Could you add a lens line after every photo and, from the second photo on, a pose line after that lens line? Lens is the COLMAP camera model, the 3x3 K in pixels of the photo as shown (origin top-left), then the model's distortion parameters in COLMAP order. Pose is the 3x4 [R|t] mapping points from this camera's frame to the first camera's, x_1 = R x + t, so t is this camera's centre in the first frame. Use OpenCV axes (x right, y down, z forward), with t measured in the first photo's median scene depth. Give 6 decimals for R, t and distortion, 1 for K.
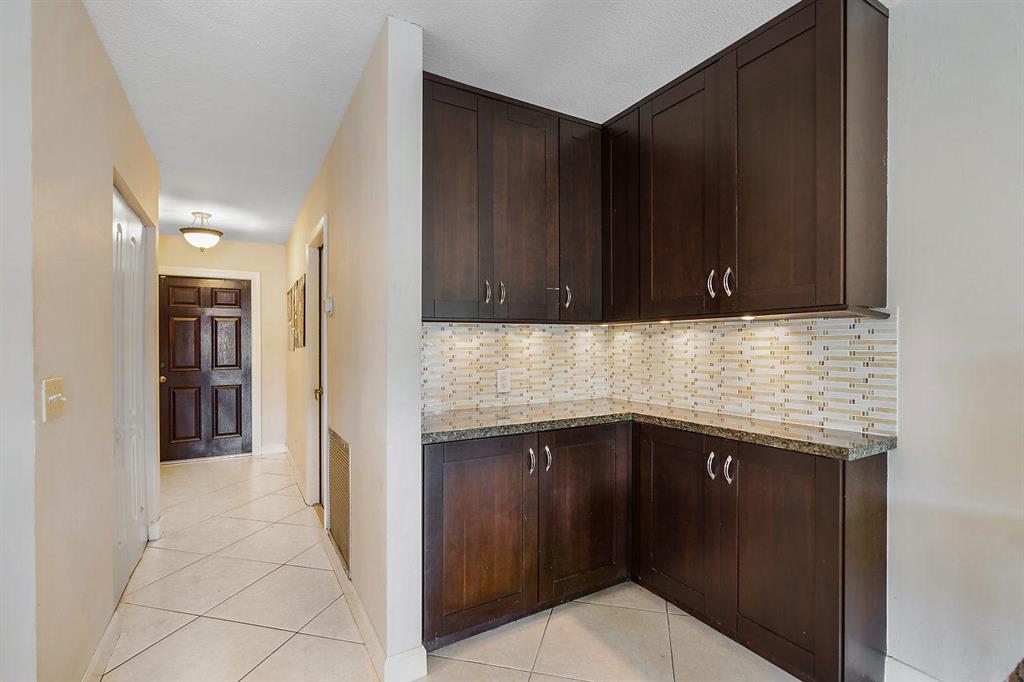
lens RADIAL K [[475.2, 0, 536.1], [0, 475.2, 353.5], [0, 0, 1]] dist [0.001623, 0.002769]
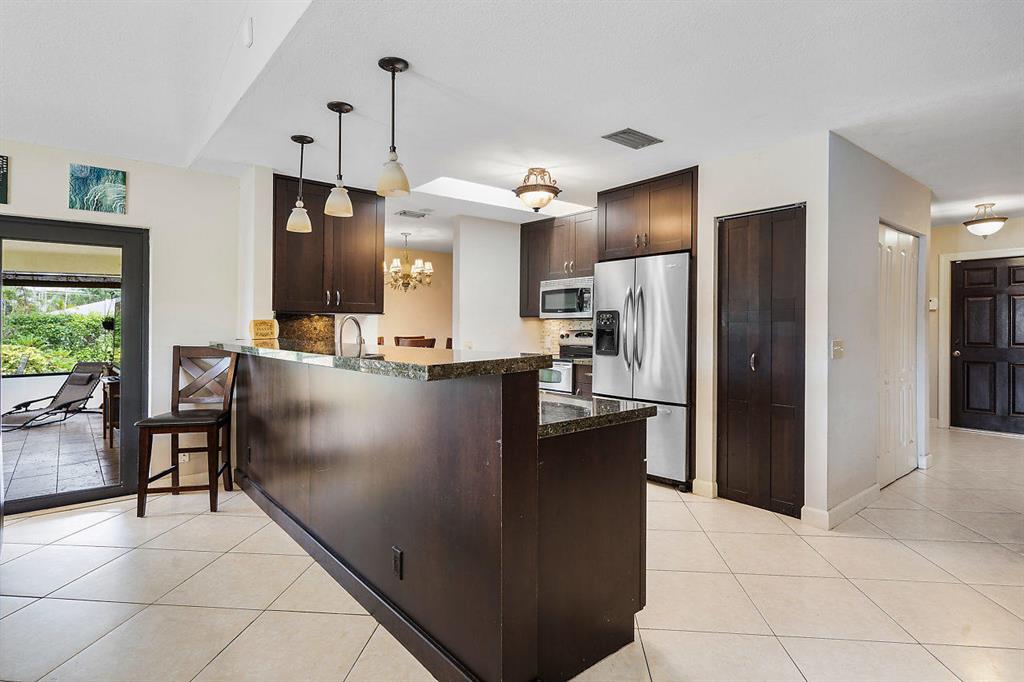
lens RADIAL K [[532.9, 0, 499.5], [0, 532.9, 325.8], [0, 0, 1]] dist [0.007138, 0.002369]
pose [[0.128642, 0.001868, -0.991689, 0.396115], [-0.012113, 0.999927, 0.000312, 0.001069], [0.991617, 0.011972, 0.128655, -0.278114]]
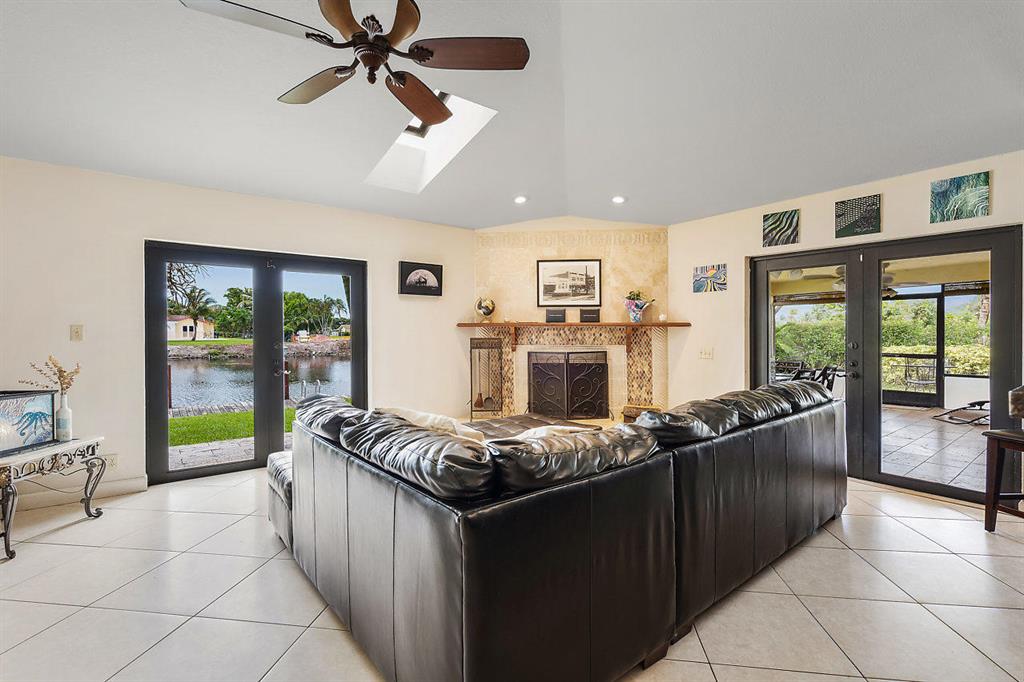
lens RADIAL K [[475.2, 0, 523.0], [0, 475.2, 332.2], [0, 0, 1]] dist [0.001623, 0.002769]
pose [[-0.991860, 0.001972, -0.127317, 0.280349], [0.000006, 0.999881, 0.015440, -0.000193], [0.127332, 0.015313, -0.991742, -0.120918]]
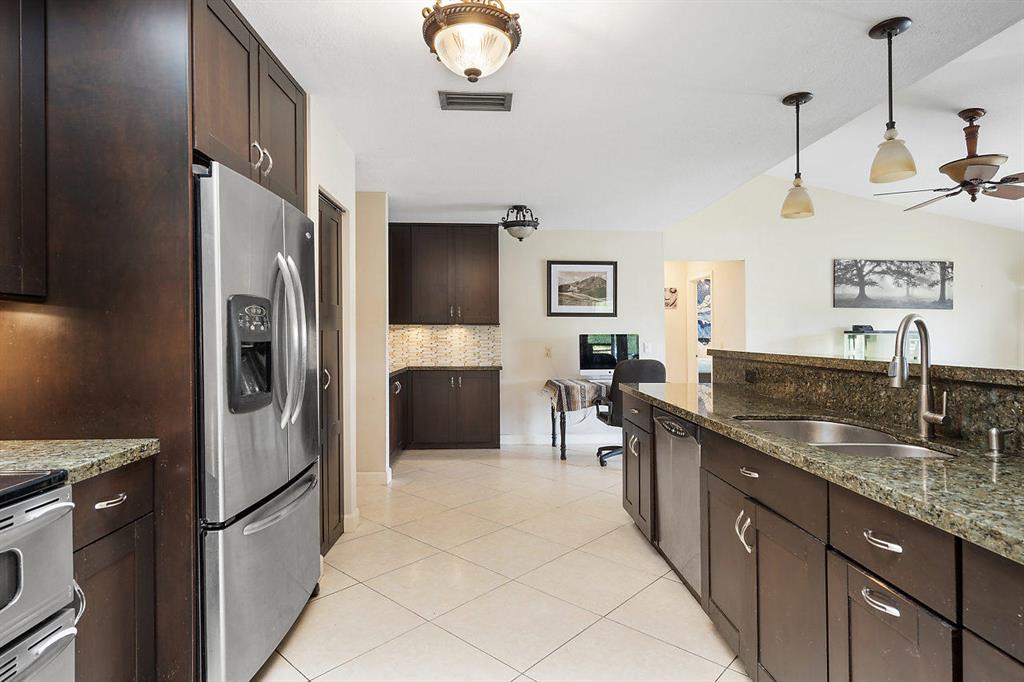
lens RADIAL K [[532.9, 0, 512.7], [0, 532.9, 336.8], [0, 0, 1]] dist [0.007138, 0.002369]
pose [[0.503497, -0.000336, 0.863997, -0.844169], [0.011393, 0.999916, -0.006250, 0.005480], [-0.863922, 0.012991, 0.503458, -0.317573]]
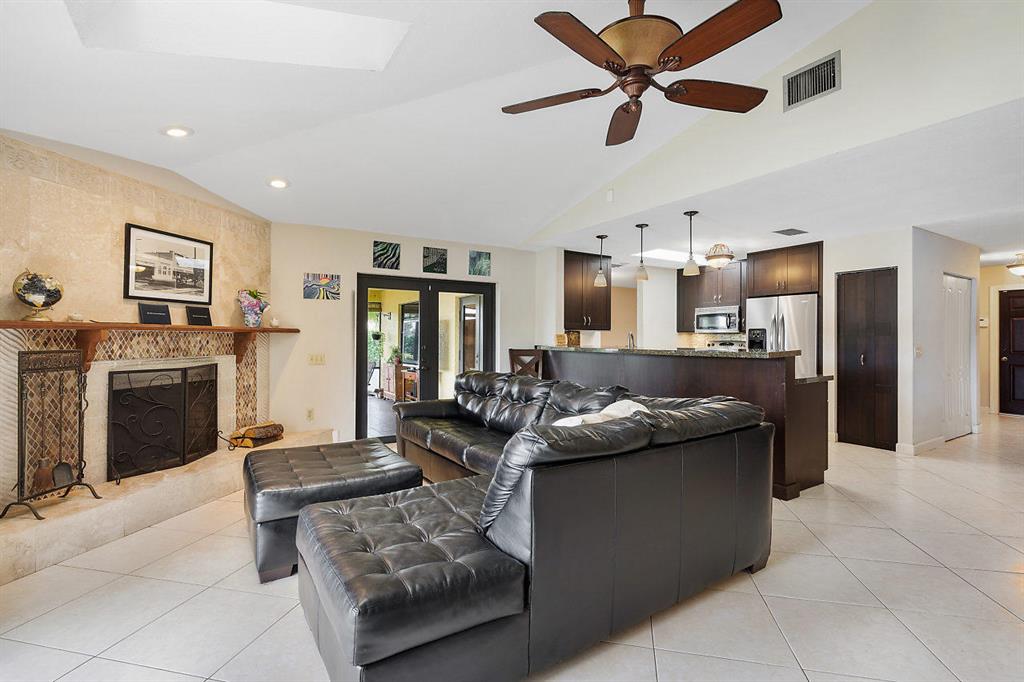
lens RADIAL K [[475.2, 0, 511.7], [0, 475.2, 331.5], [0, 0, 1]] dist [0.001623, 0.002769]
pose [[0.019262, -0.011771, -0.999745, 0.849883], [-0.014125, 0.999828, -0.012044, 0.007104], [0.999715, 0.014353, 0.019092, -0.720190]]
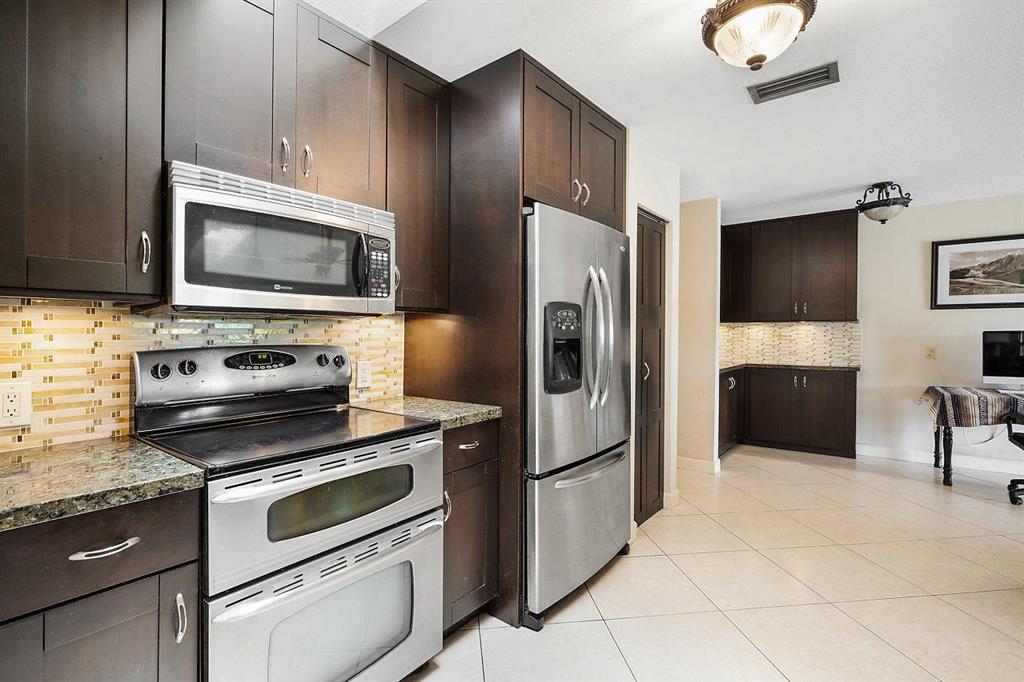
lens RADIAL K [[475.2, 0, 518.2], [0, 475.2, 340.0], [0, 0, 1]] dist [0.001623, 0.002769]
pose [[0.941889, -0.005548, 0.335878, -0.784442], [0.006606, 0.999976, -0.002007, 0.006533], [-0.335859, 0.004109, 0.941903, -0.364603]]
